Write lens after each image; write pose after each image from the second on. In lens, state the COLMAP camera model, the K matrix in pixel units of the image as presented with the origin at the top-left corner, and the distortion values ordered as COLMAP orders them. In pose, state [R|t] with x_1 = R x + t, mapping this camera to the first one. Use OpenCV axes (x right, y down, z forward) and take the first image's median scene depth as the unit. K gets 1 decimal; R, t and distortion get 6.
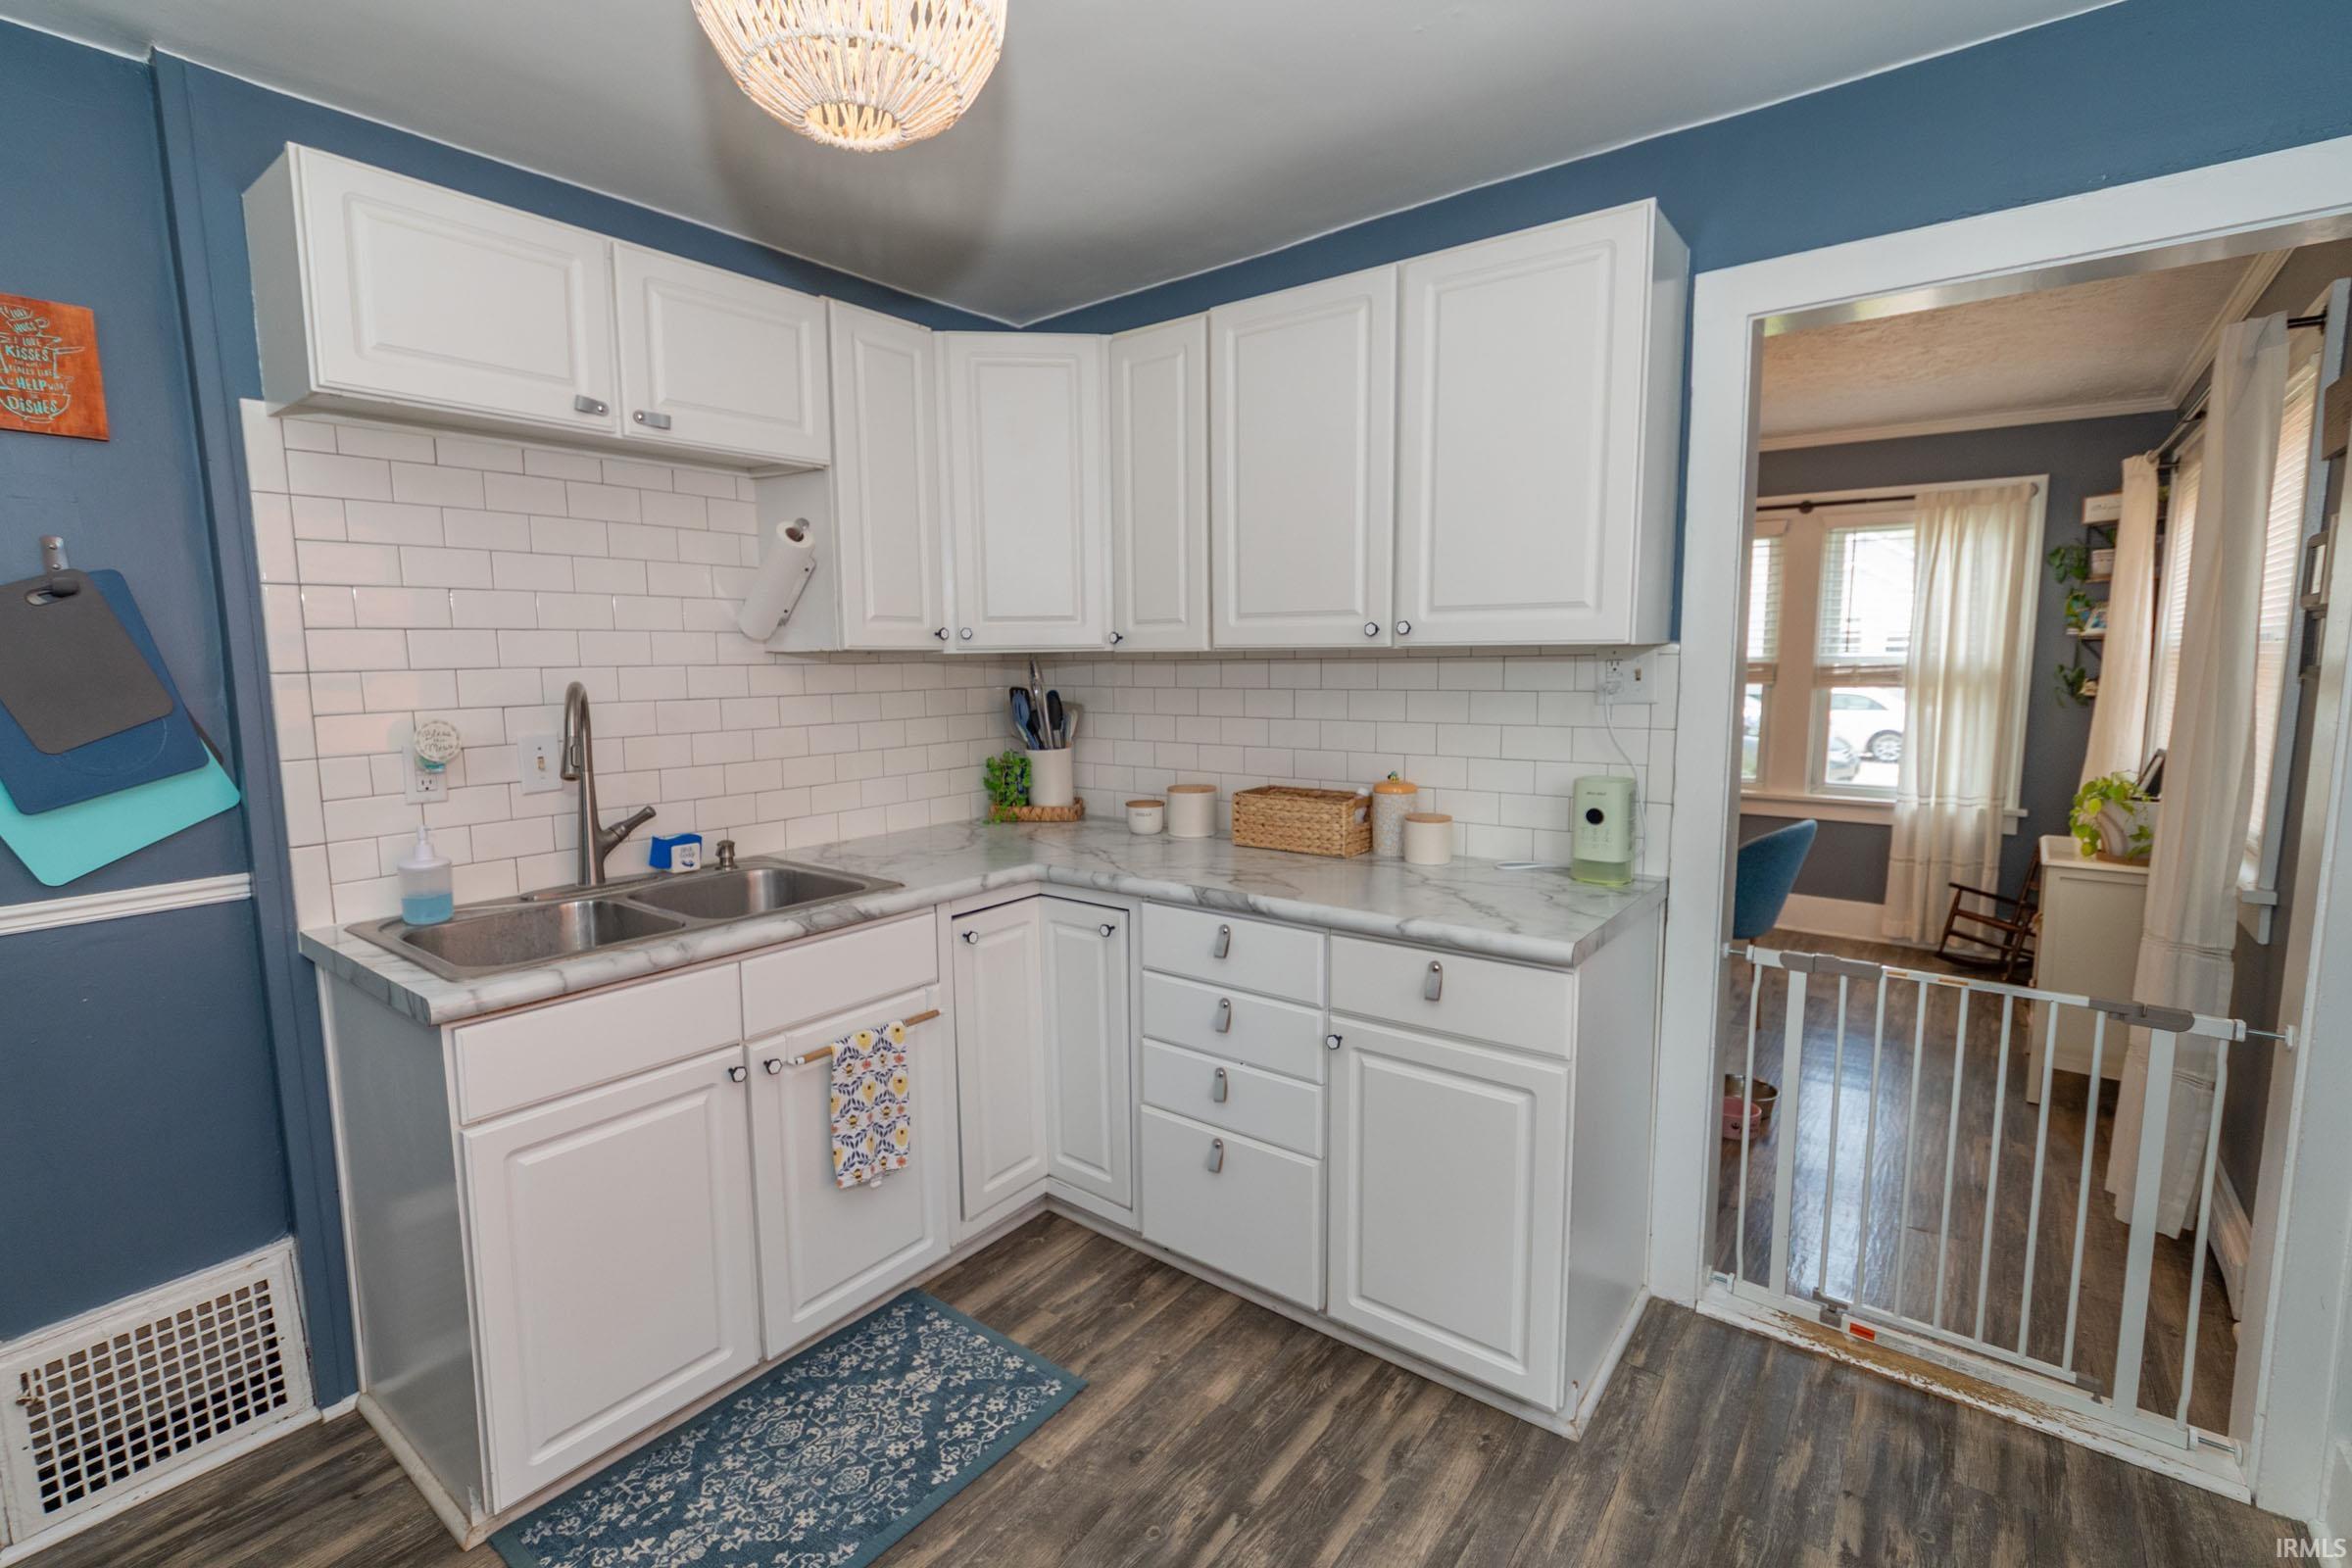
lens RADIAL K [[1043.0, 0, 1170.5], [0, 1043.0, 774.4], [0, 0, 1]] dist [0.009190, -0.001431]
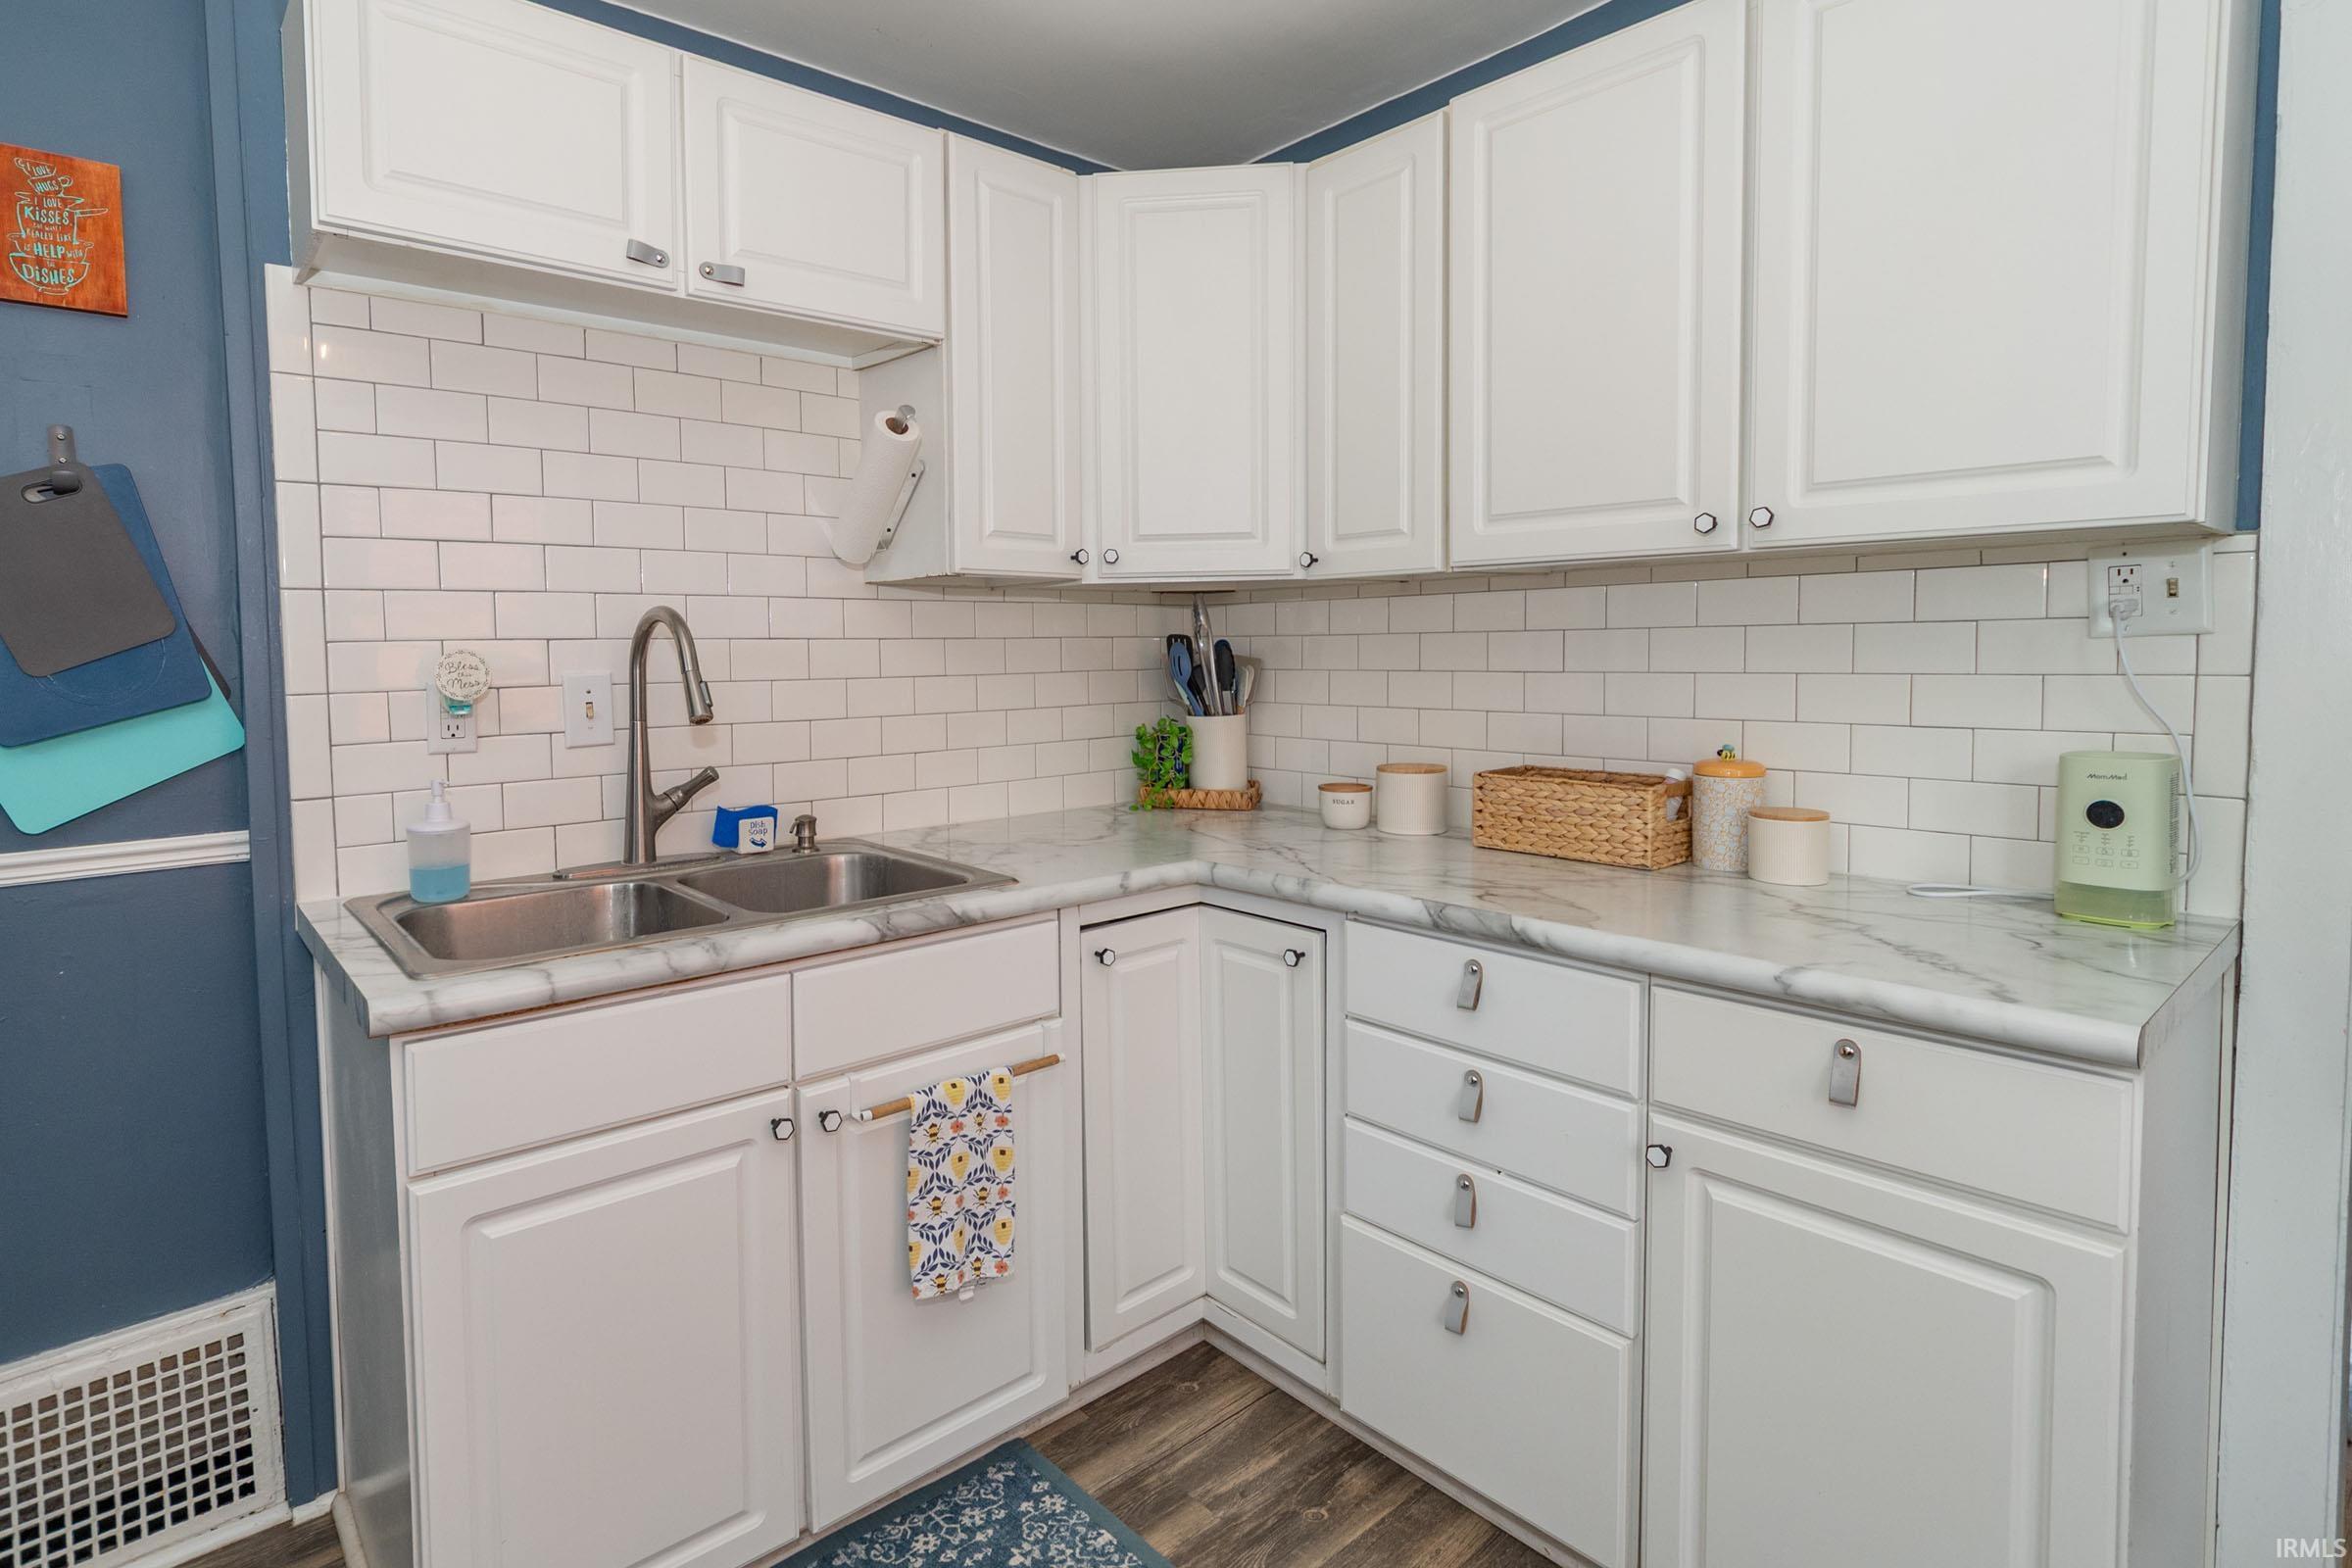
lens RADIAL K [[1172.7, 0, 1090.1], [0, 1172.7, 722.9], [0, 0, 1]] dist [0.002459, -0.002897]
pose [[0.975057, 0.011314, -0.221665, -0.023368], [-0.021418, 0.998836, -0.043229, 0.030086], [0.220918, 0.046899, 0.974164, 0.203612]]
